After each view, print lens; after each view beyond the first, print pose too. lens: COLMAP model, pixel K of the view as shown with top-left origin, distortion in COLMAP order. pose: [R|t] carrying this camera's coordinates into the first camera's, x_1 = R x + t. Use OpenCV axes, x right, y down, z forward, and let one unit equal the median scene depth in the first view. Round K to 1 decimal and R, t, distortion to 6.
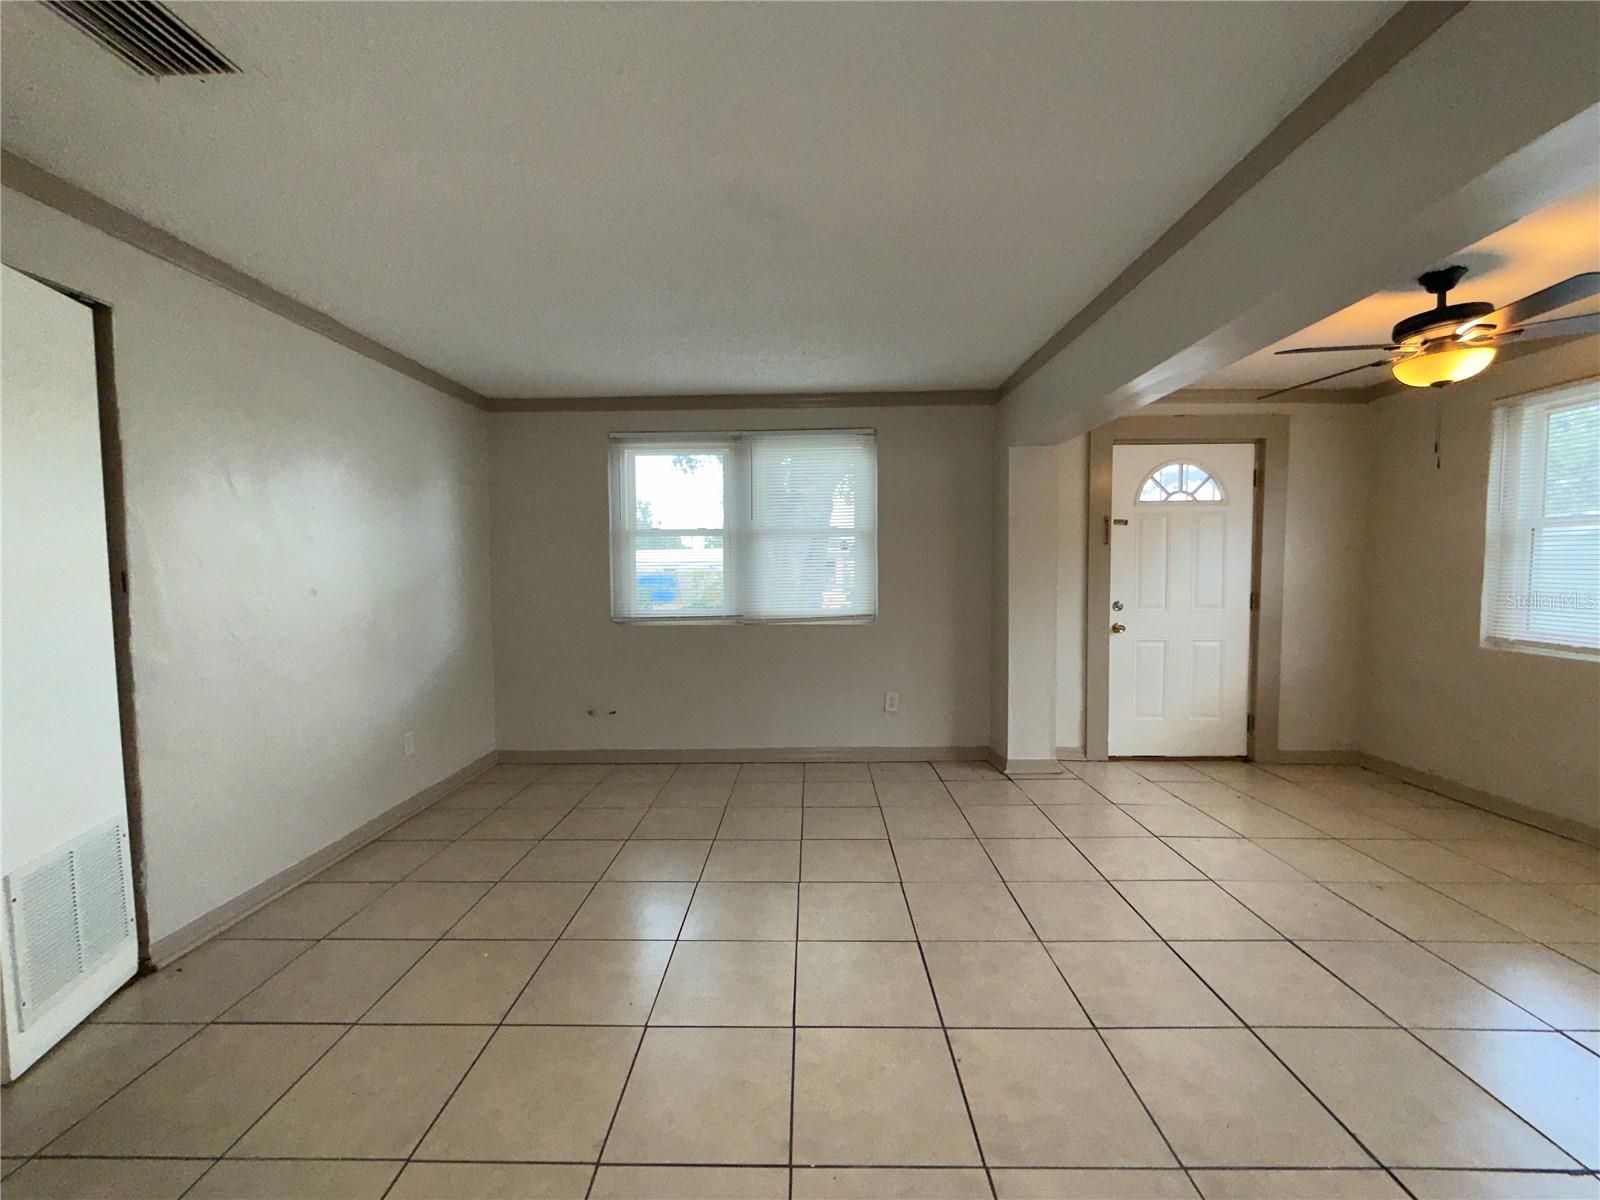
lens RADIAL K [[637.7, 0, 796.9], [0, 637.7, 599.4], [0, 0, 1]] dist [0.000270, 0.000204]
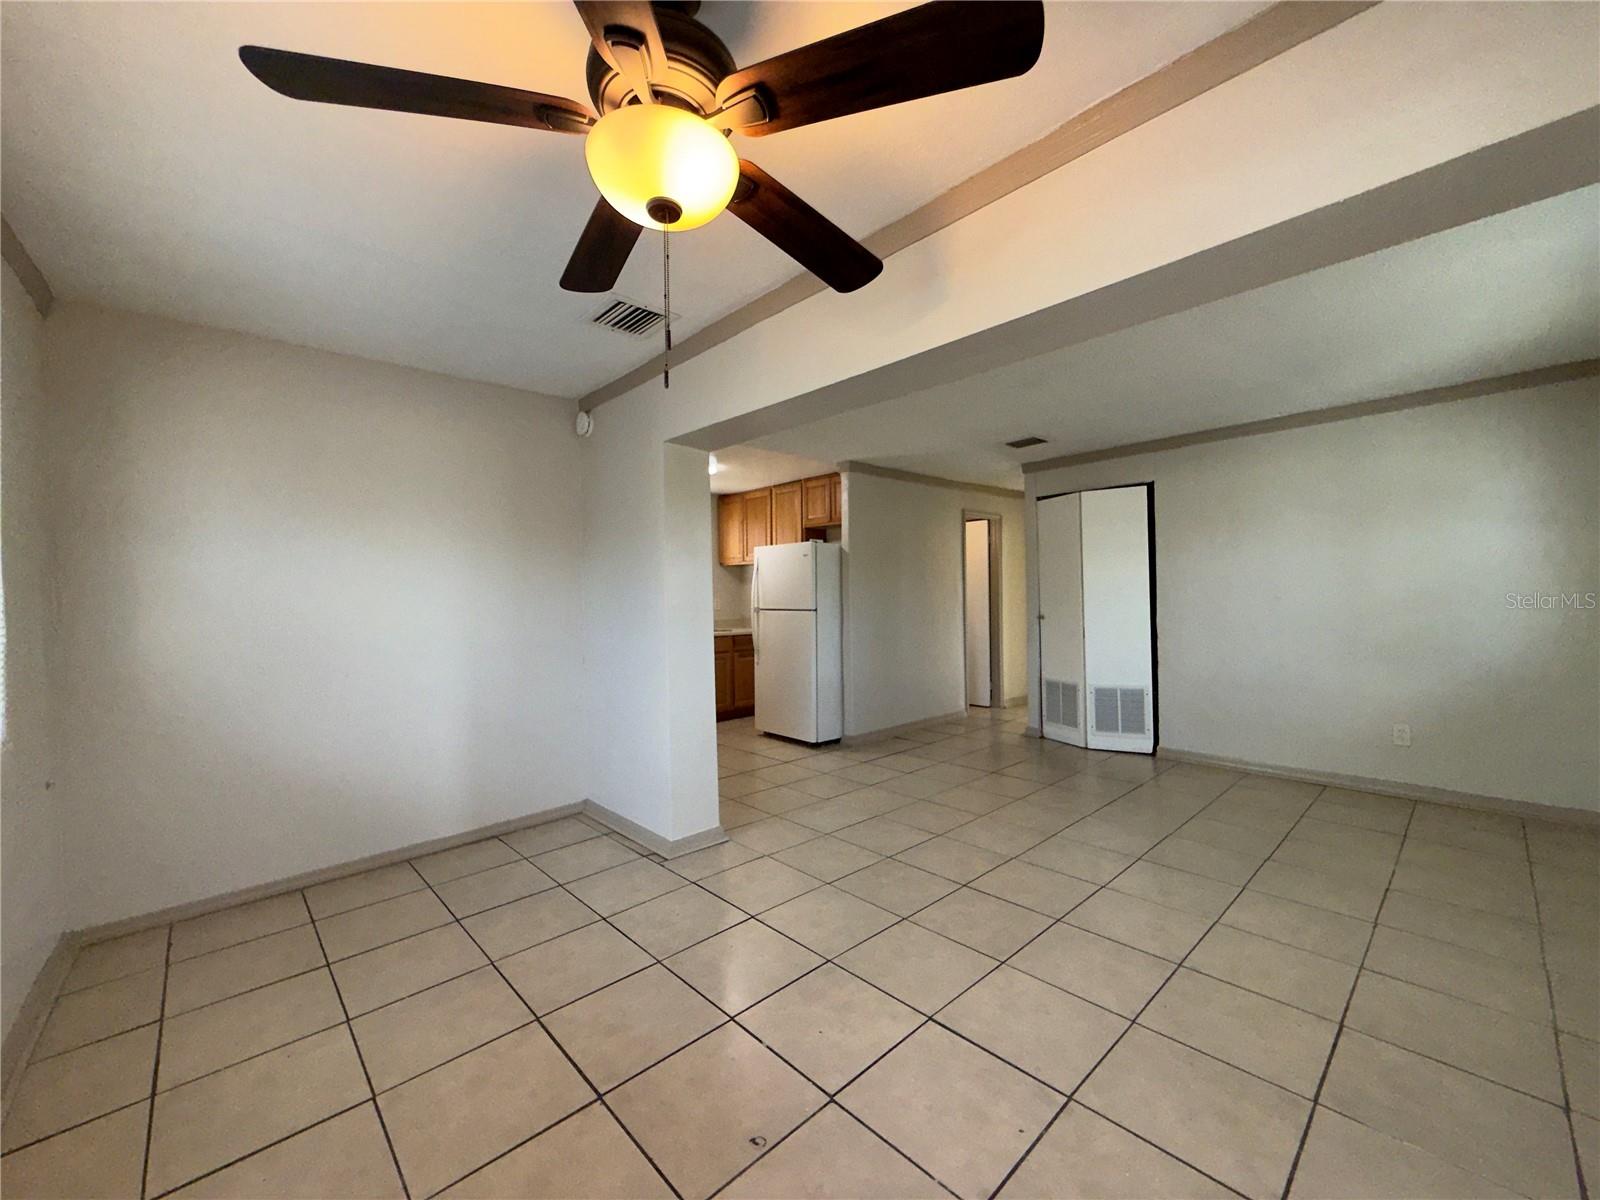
lens RADIAL K [[637.7, 0, 798.1], [0, 637.7, 600.1], [0, 0, 1]] dist [0.000270, 0.000204]
pose [[-0.720050, 0.021369, -0.693593, 0.781896], [-0.010831, 0.999058, 0.042023, -0.041119], [0.693838, 0.037771, -0.719140, 0.872310]]
